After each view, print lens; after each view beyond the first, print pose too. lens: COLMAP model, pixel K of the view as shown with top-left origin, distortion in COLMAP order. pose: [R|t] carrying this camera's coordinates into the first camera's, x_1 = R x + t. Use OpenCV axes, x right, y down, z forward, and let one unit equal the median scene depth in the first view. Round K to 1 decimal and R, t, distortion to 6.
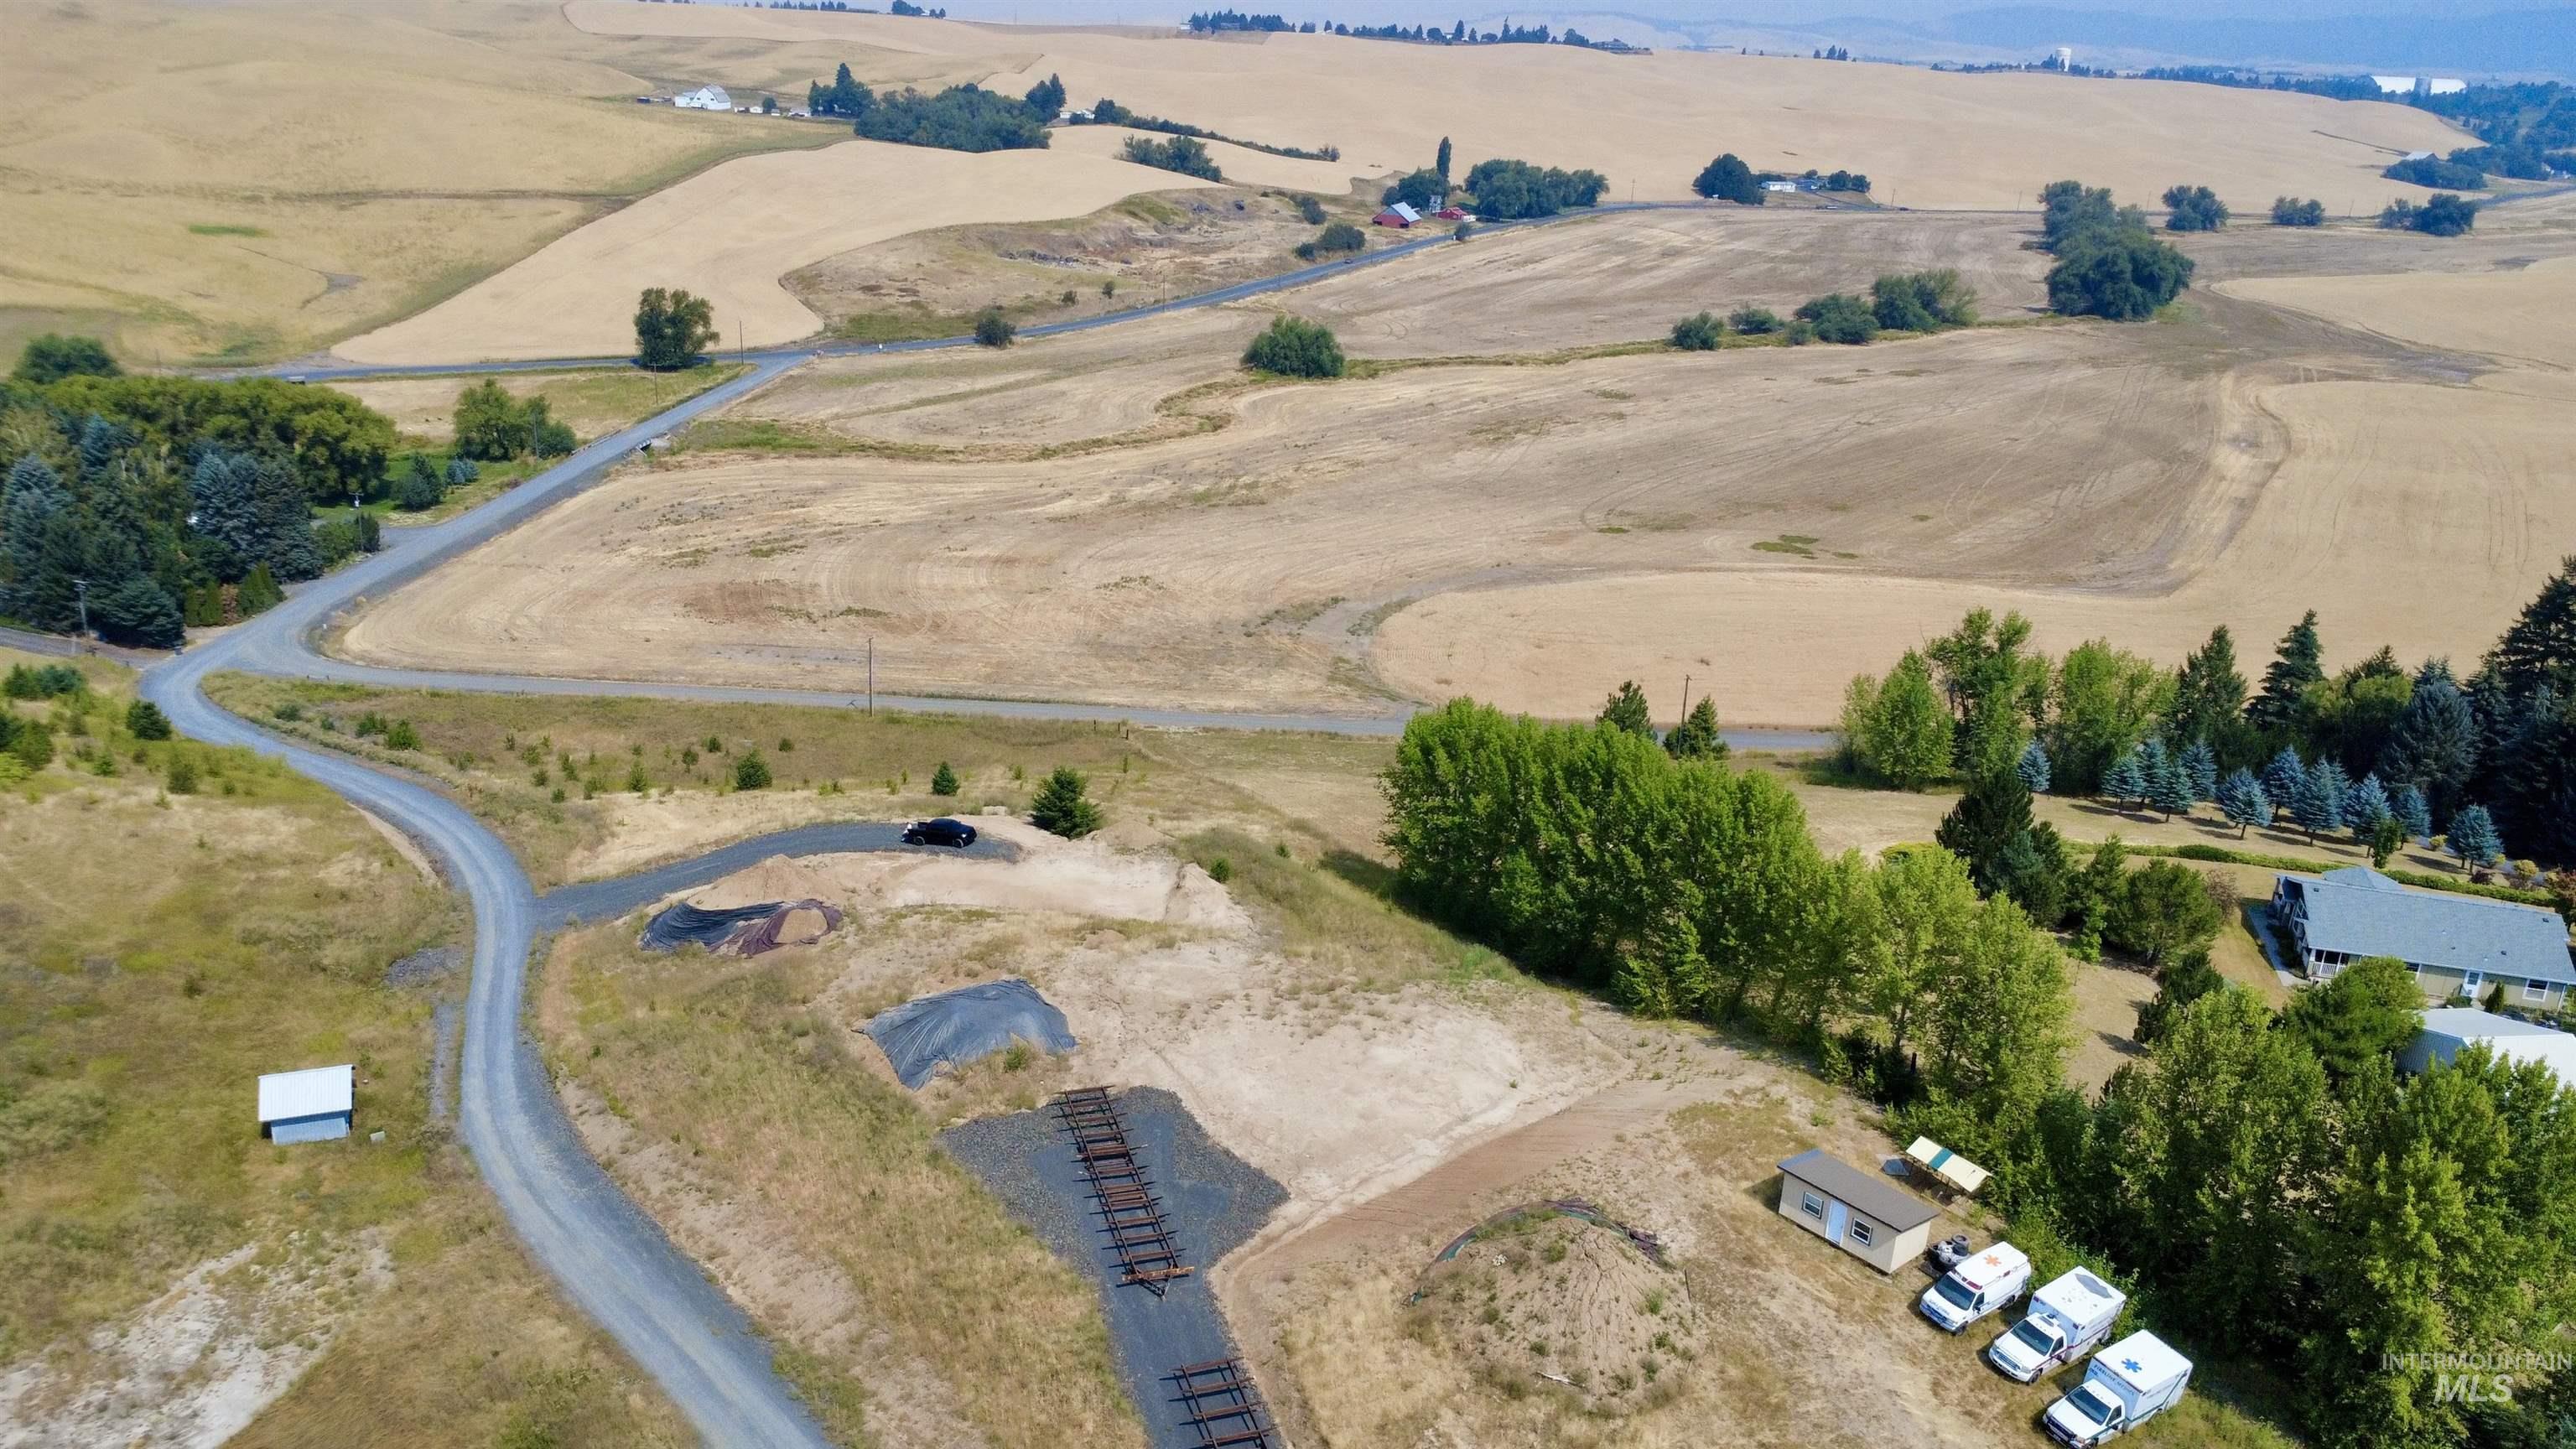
lens RADIAL K [[1941.2, 0, 1284.8], [0, 1941.2, 732.0], [0, 0, 1]] dist [0.006499, 0.000109]
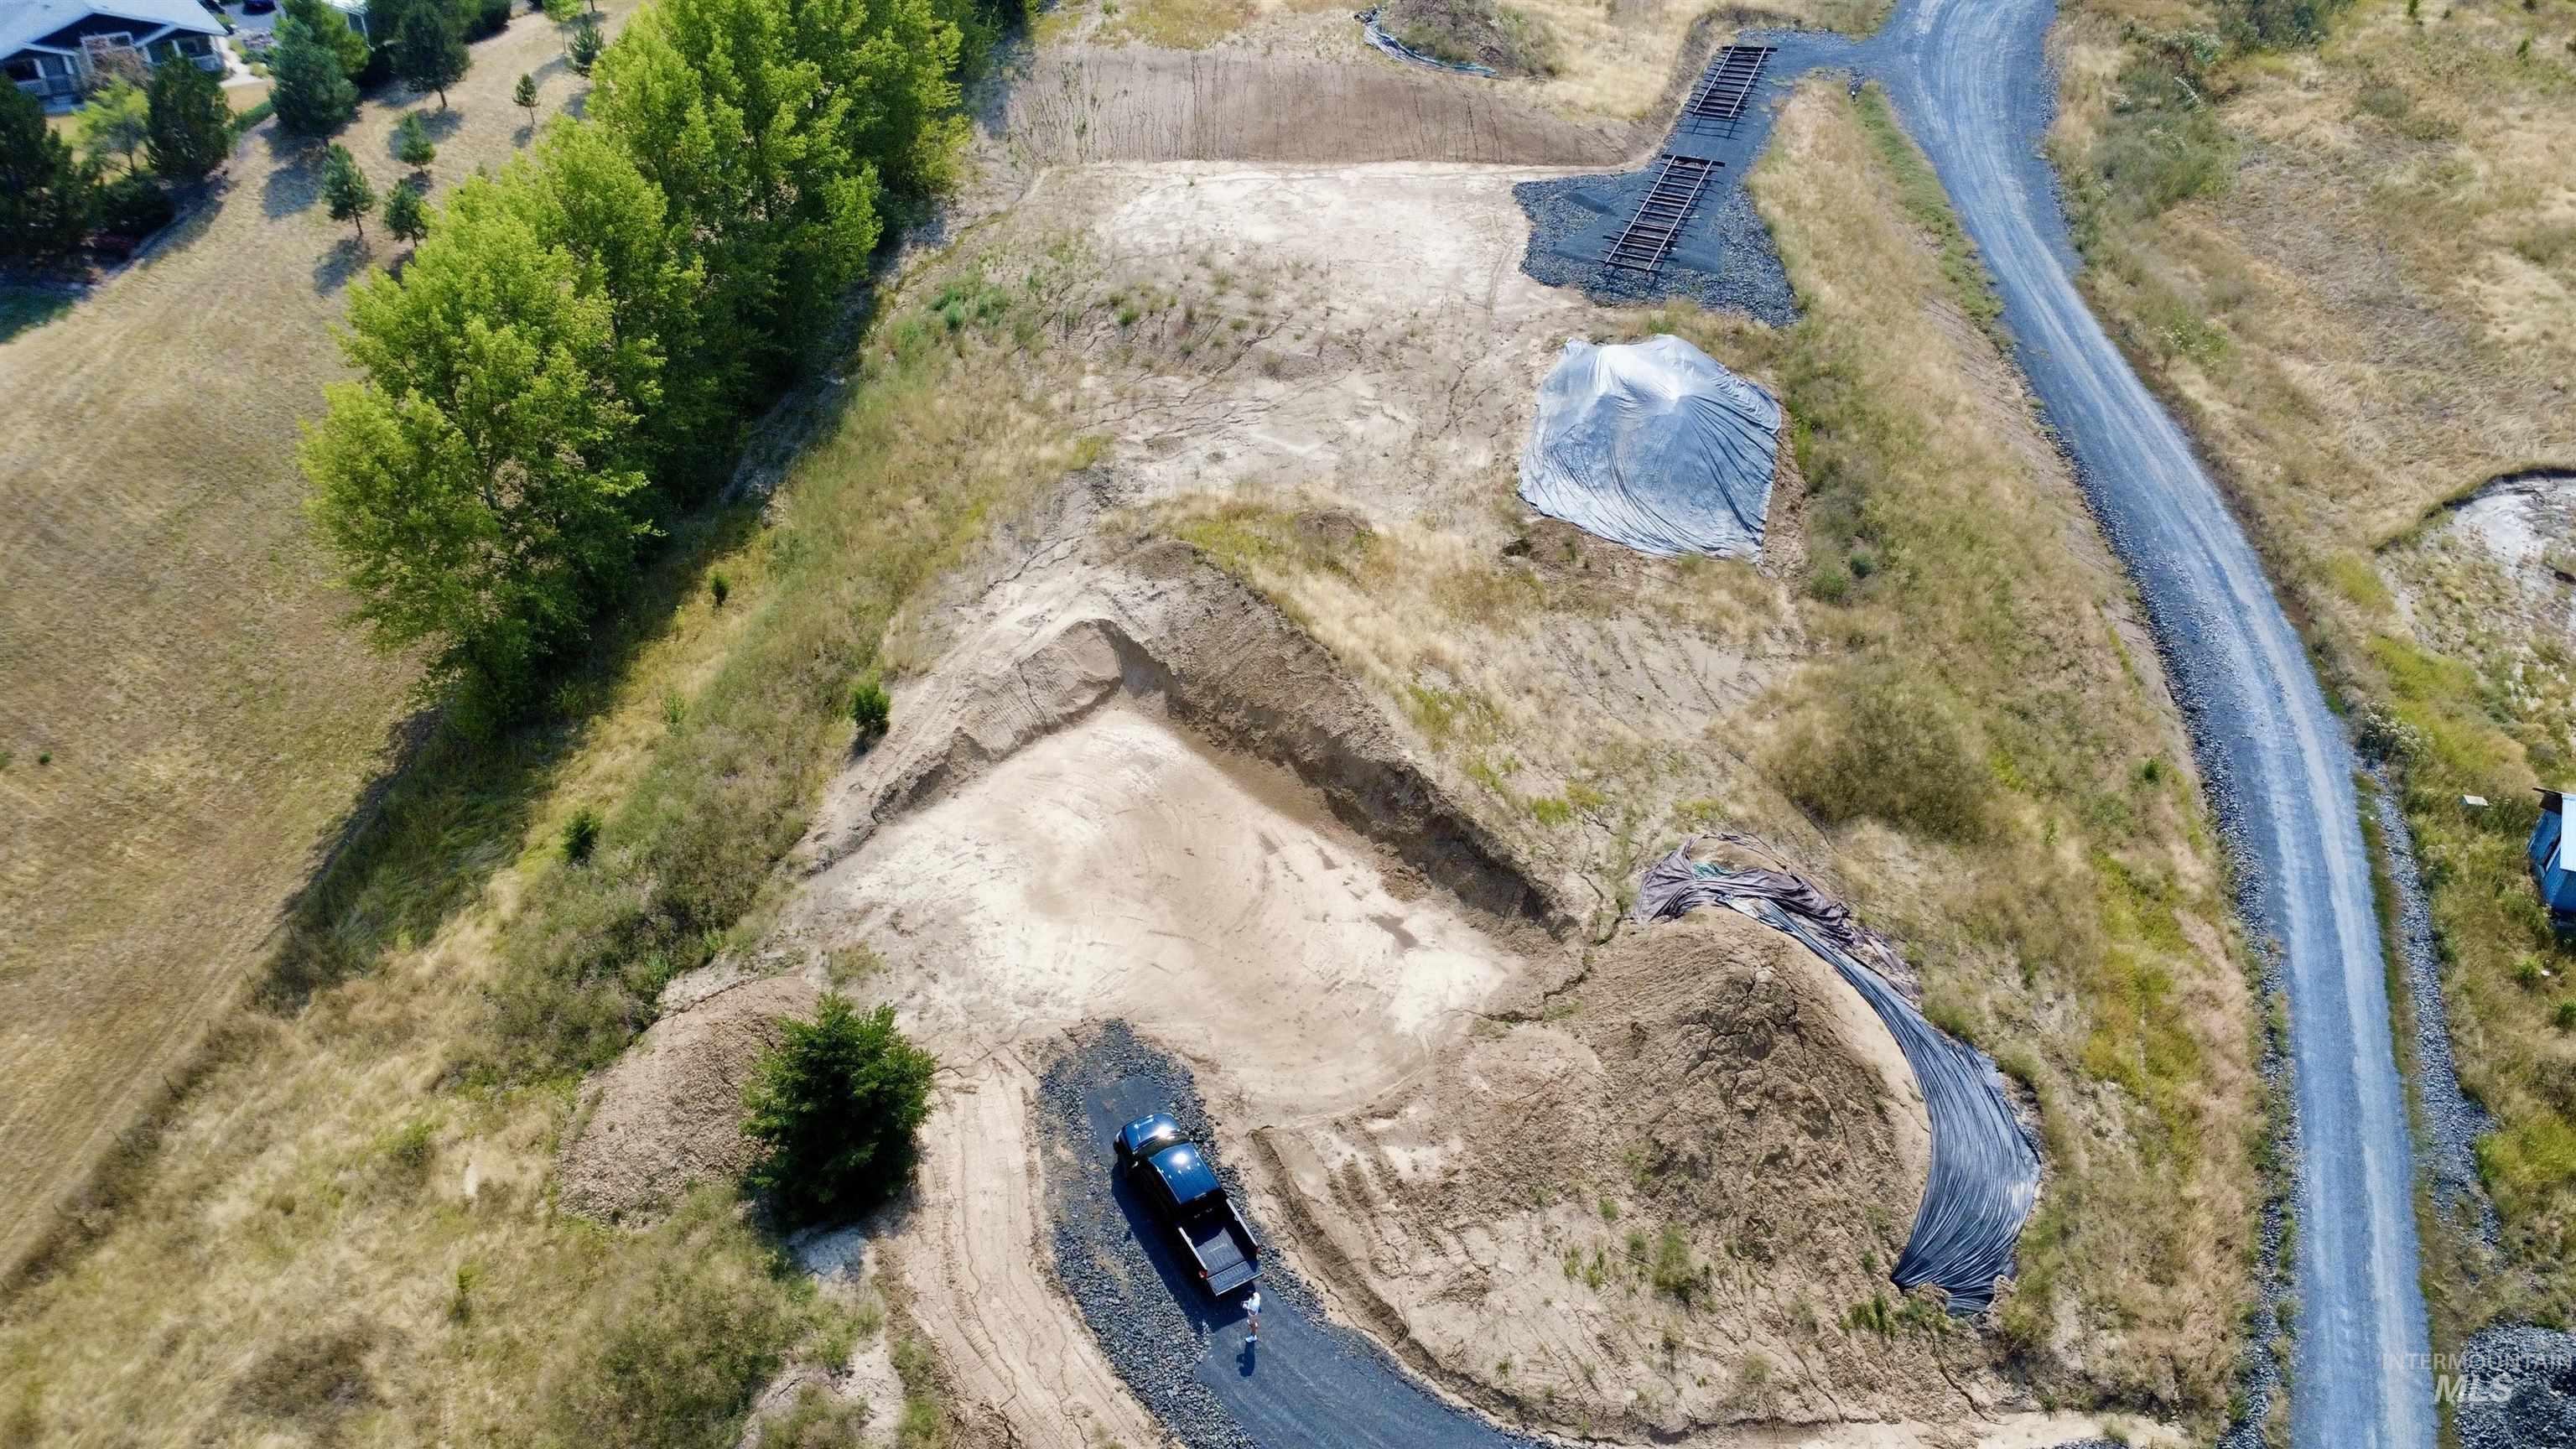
lens RADIAL K [[1941.2, 0, 1284.8], [0, 1941.2, 732.0], [0, 0, 1]] dist [0.006499, 0.000109]
pose [[-0.784786, -0.421064, 0.454771, -0.101571], [0.143365, 0.590540, 0.794172, -0.089027], [-0.602958, 0.688453, -0.403082, 0.343953]]
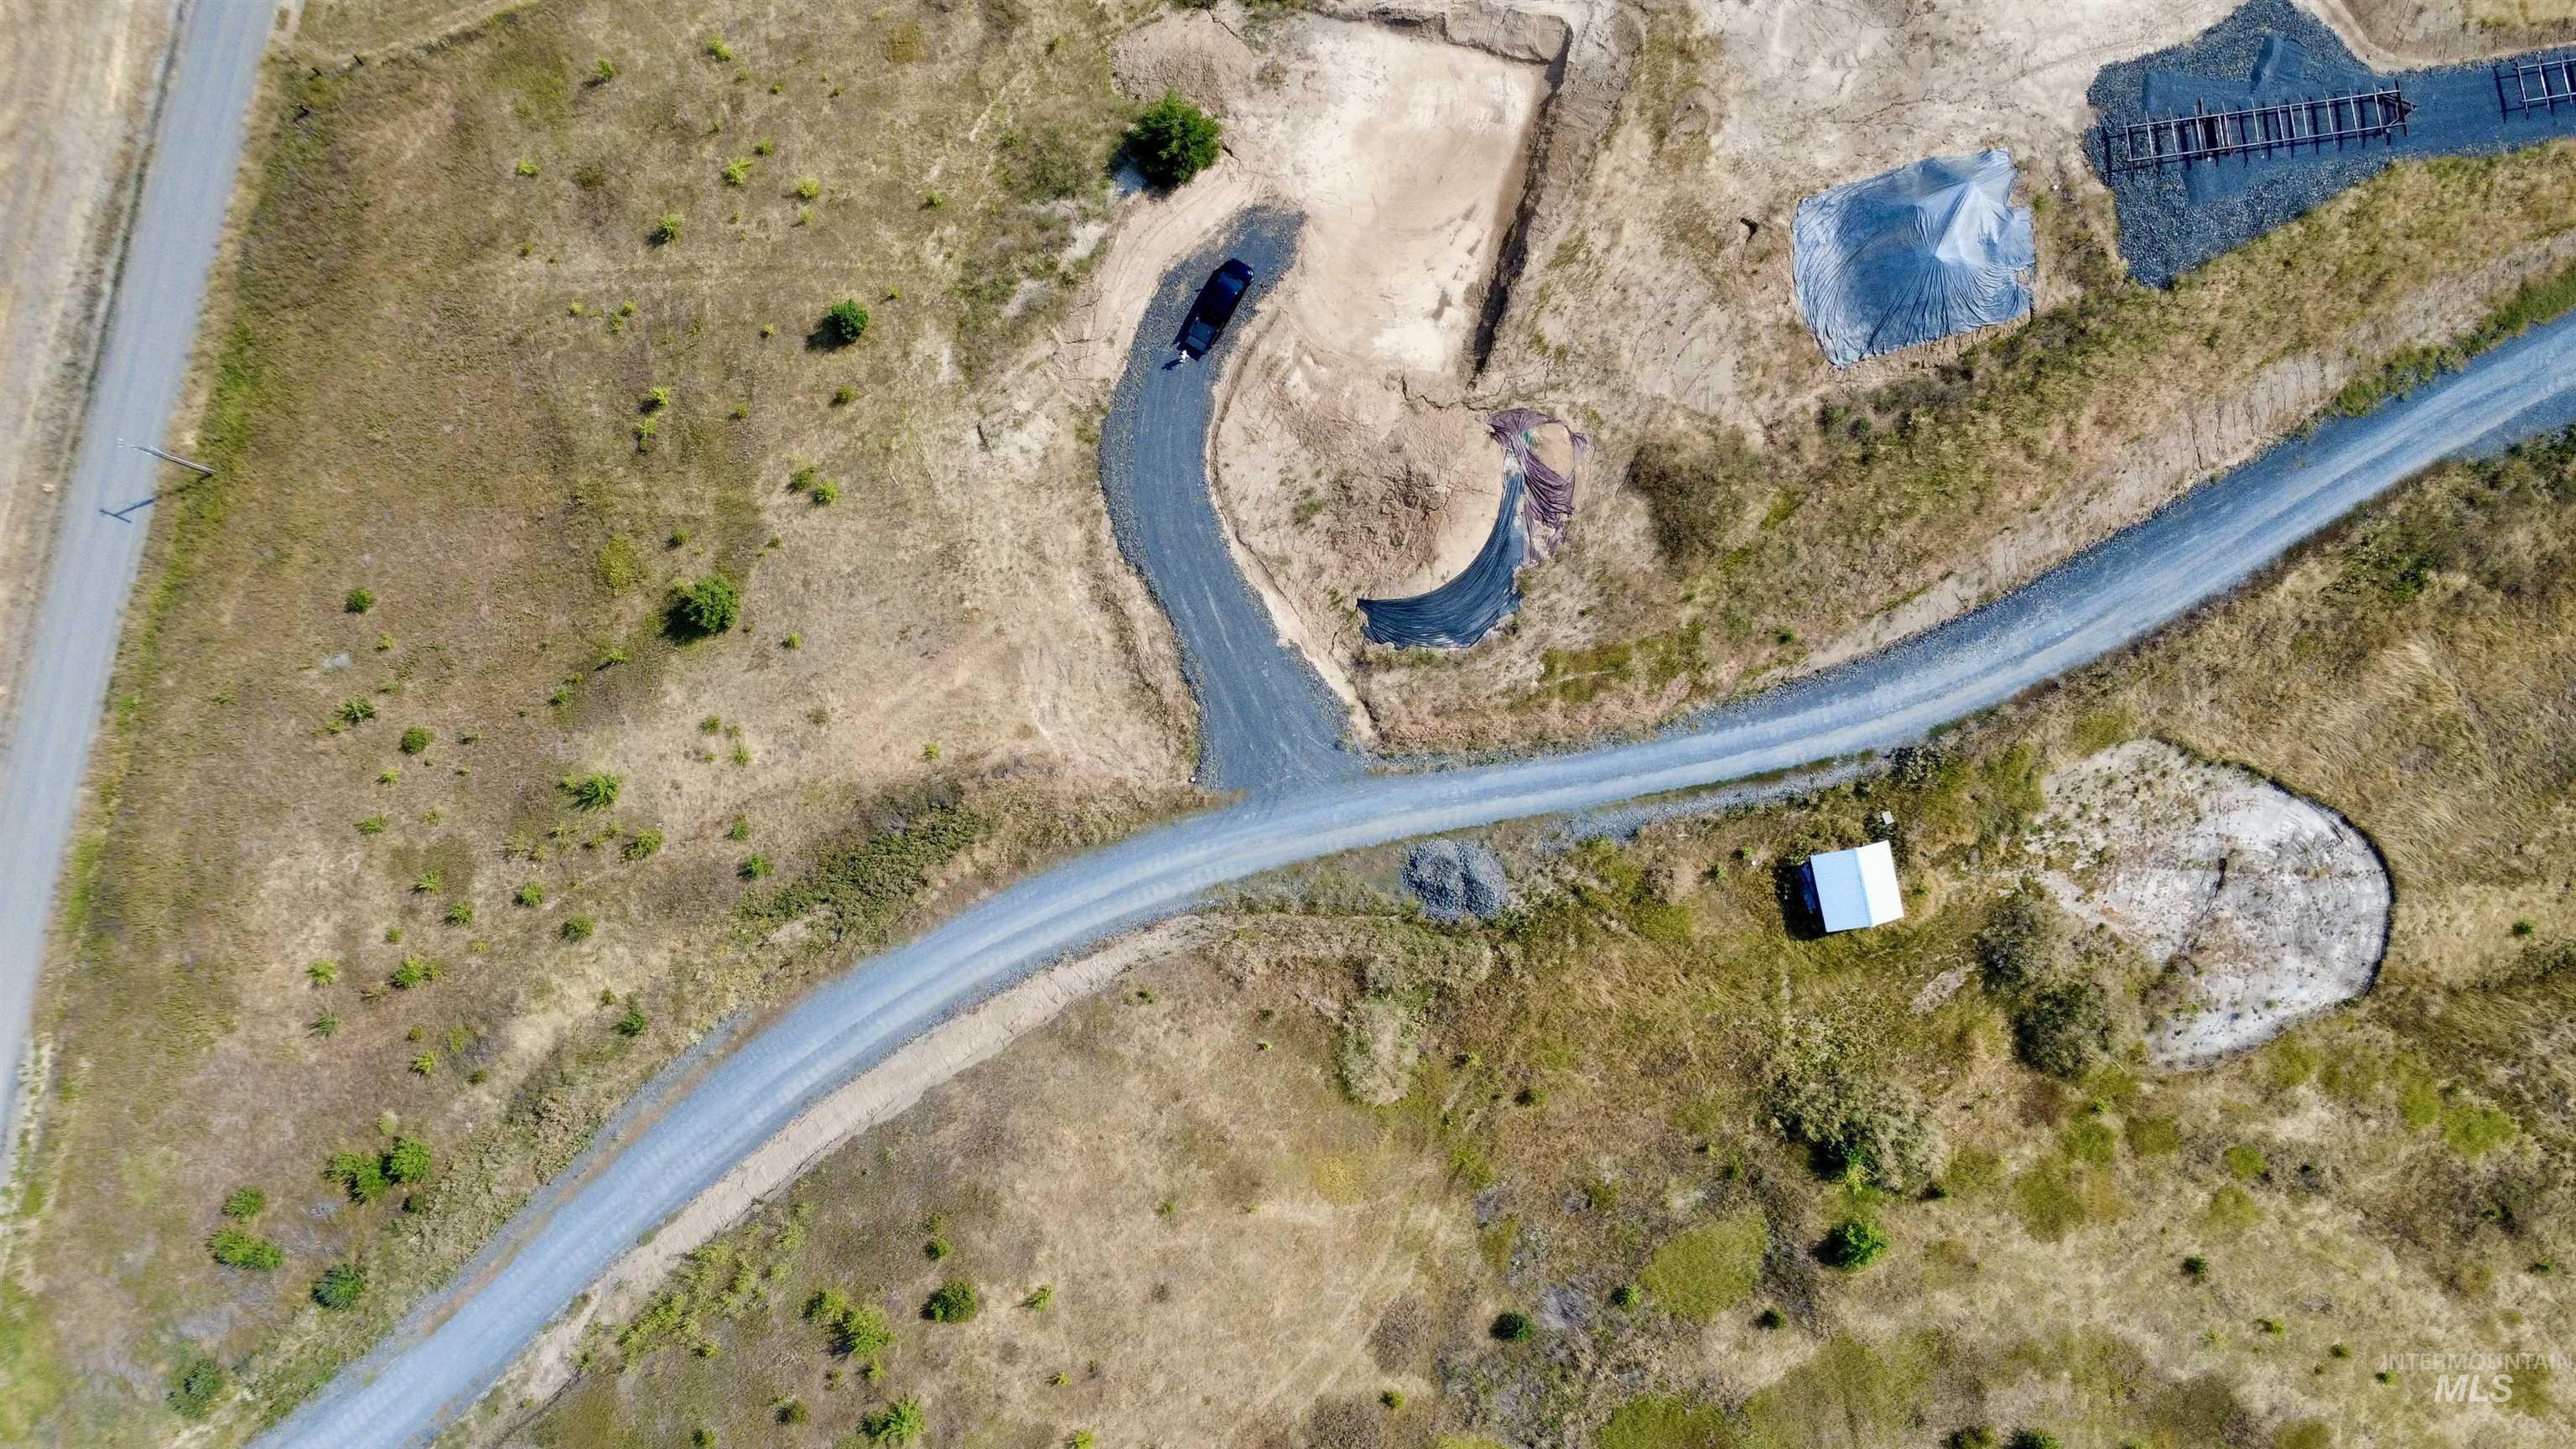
lens RADIAL K [[1963.5, 0, 1278.5], [0, 1963.5, 730.9], [0, 0, 1]] dist [0.008526, -0.007551]
pose [[0.164171, -0.986430, 0.001906, -0.109959], [0.328056, 0.056420, 0.942972, -0.215237], [-0.930283, -0.154183, 0.332867, 0.221194]]
